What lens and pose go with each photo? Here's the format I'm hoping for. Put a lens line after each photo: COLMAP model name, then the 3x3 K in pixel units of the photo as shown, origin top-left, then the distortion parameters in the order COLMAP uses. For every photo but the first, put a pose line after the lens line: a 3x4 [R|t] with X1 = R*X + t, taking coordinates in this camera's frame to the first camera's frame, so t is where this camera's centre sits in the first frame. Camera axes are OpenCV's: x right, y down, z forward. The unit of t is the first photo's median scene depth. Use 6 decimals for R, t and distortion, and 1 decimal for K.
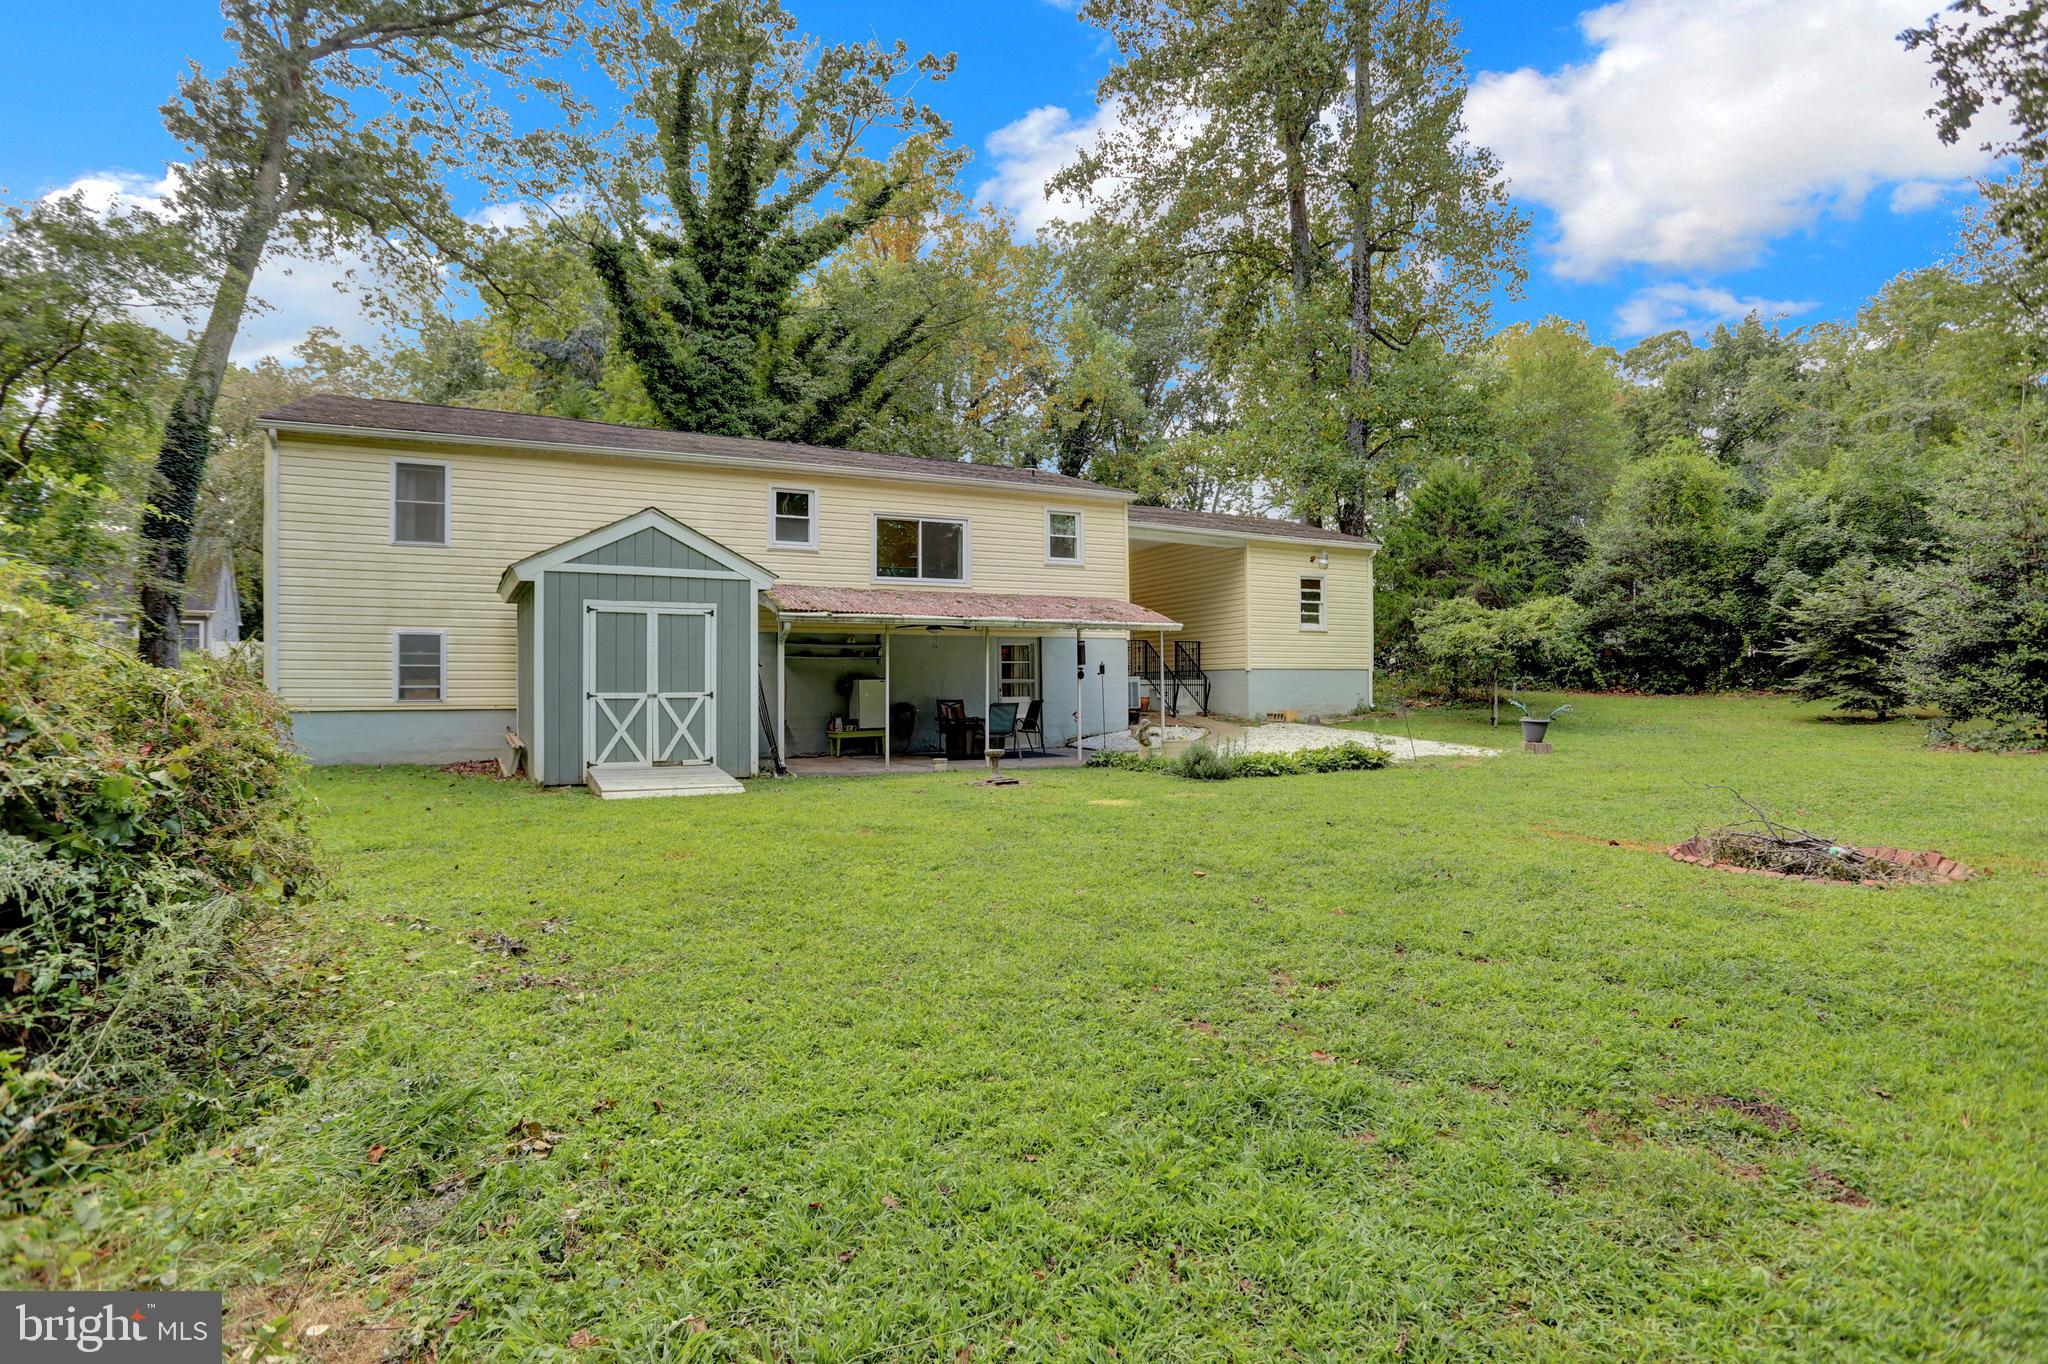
lens RADIAL K [[983.7, 0, 1024.6], [0, 983.7, 681.4], [0, 0, 1]] dist [-0.033704, 0.001219]
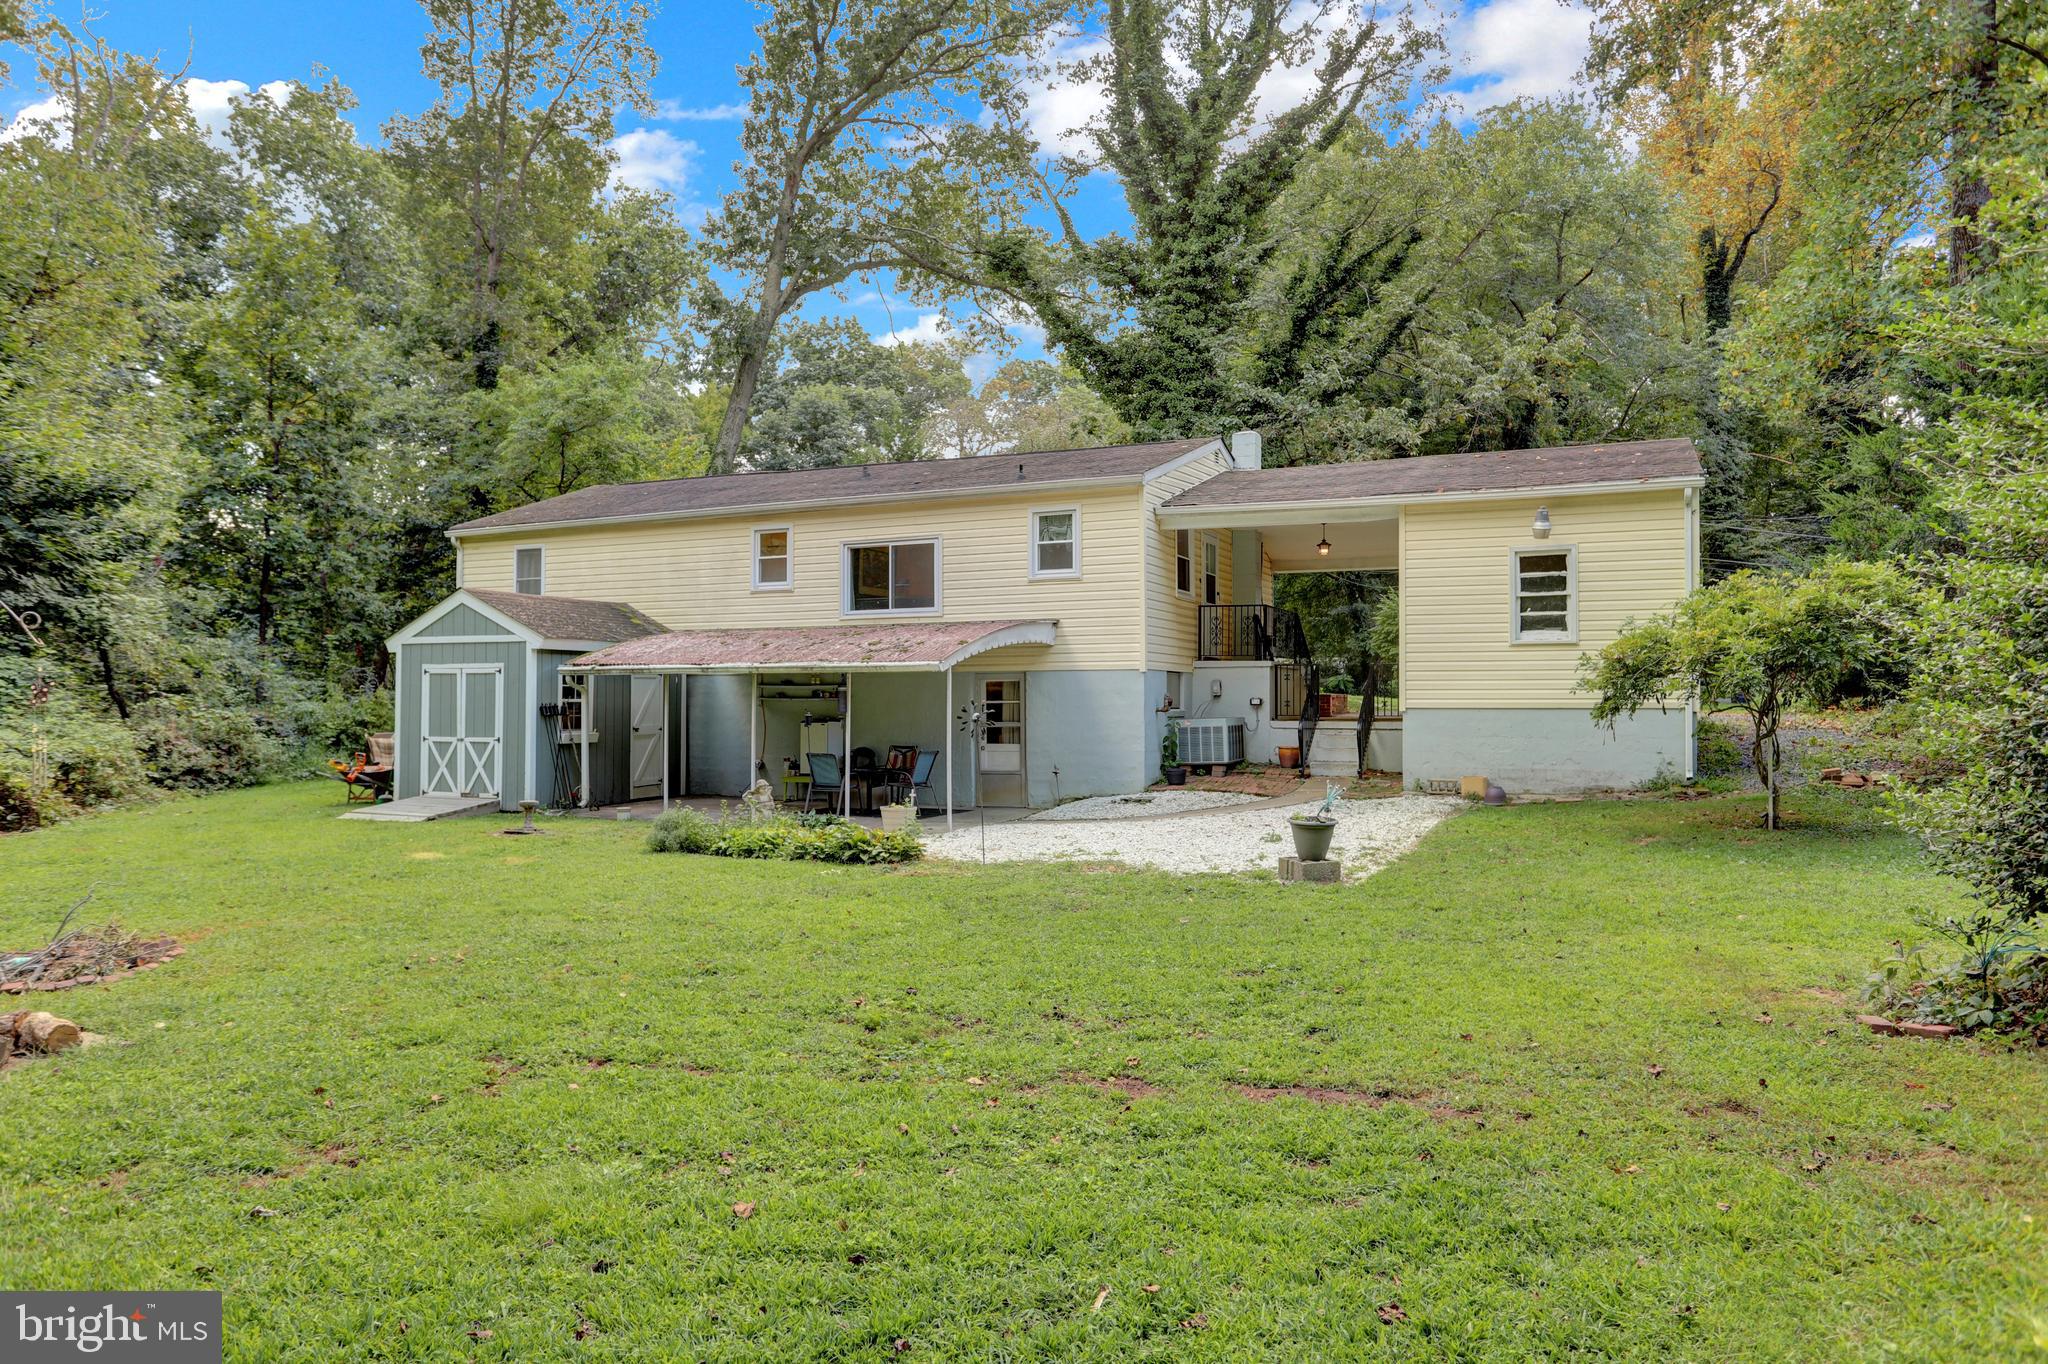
lens RADIAL K [[1341.3, 0, 1024.8], [0, 1341.3, 684.9], [0, 0, 1]] dist [-0.008641, -0.000551]
pose [[0.636258, -0.007145, -0.771444, 0.922410], [0.002245, 0.999970, -0.007409, -0.027018], [0.771473, 0.002982, 0.636255, 0.319294]]
